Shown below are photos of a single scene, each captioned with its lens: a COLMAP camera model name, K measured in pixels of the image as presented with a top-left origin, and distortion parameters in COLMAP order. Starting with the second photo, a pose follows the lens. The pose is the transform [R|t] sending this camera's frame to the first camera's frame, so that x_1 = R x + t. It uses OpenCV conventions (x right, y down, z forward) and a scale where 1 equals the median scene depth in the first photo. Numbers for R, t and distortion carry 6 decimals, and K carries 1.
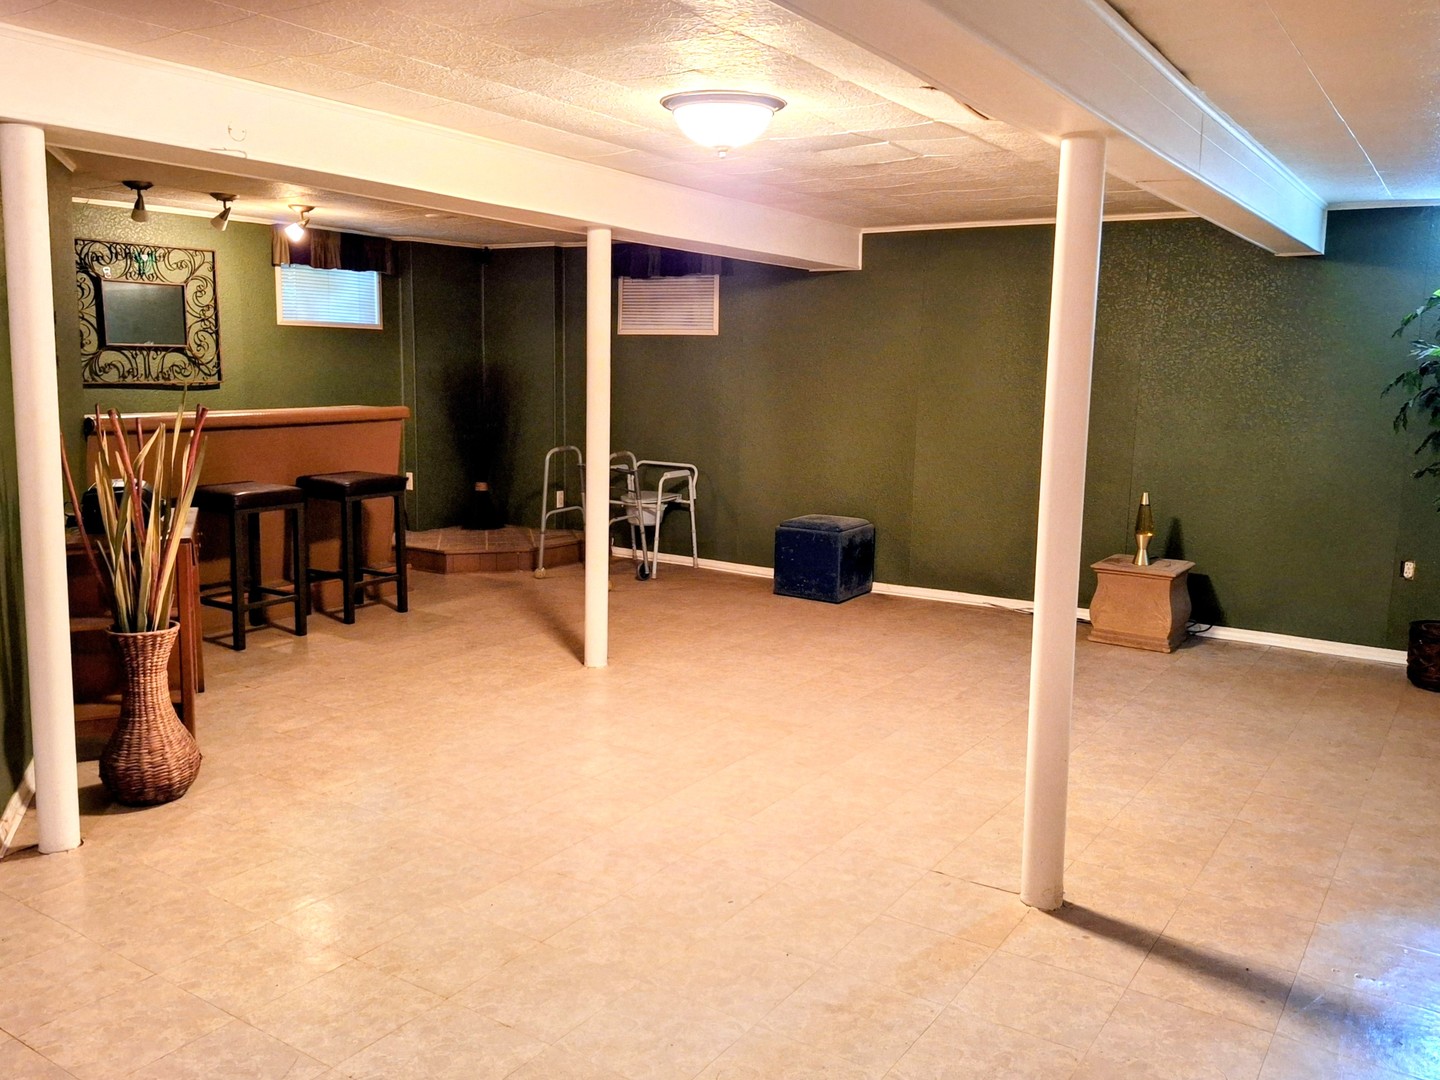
lens RADIAL K [[1127.6, 0, 737.0], [0, 1127.6, 537.0], [0, 0, 1]] dist [0.117251, -0.152125]
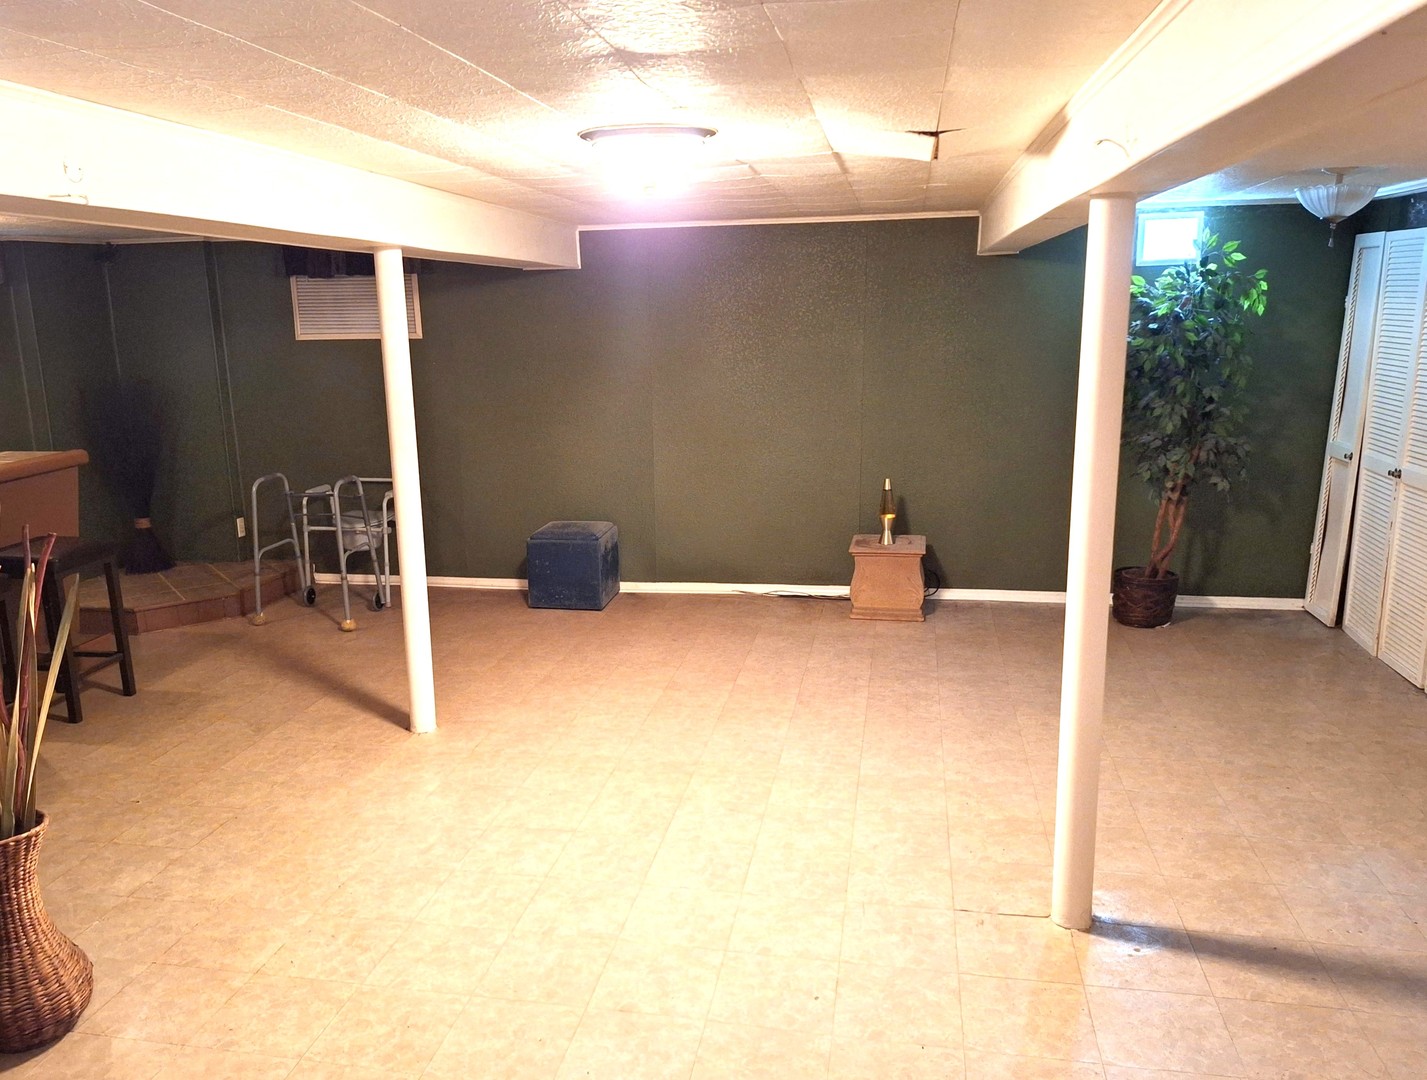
lens RADIAL K [[1077.1, 0, 657.8], [0, 1077.1, 562.8], [0, 0, 1]] dist [0.089462, -0.103893]
pose [[0.929184, -0.123249, 0.348464, -0.275972], [0.096174, 0.990913, 0.094030, -0.097895], [-0.356886, -0.053858, 0.932594, 0.140201]]
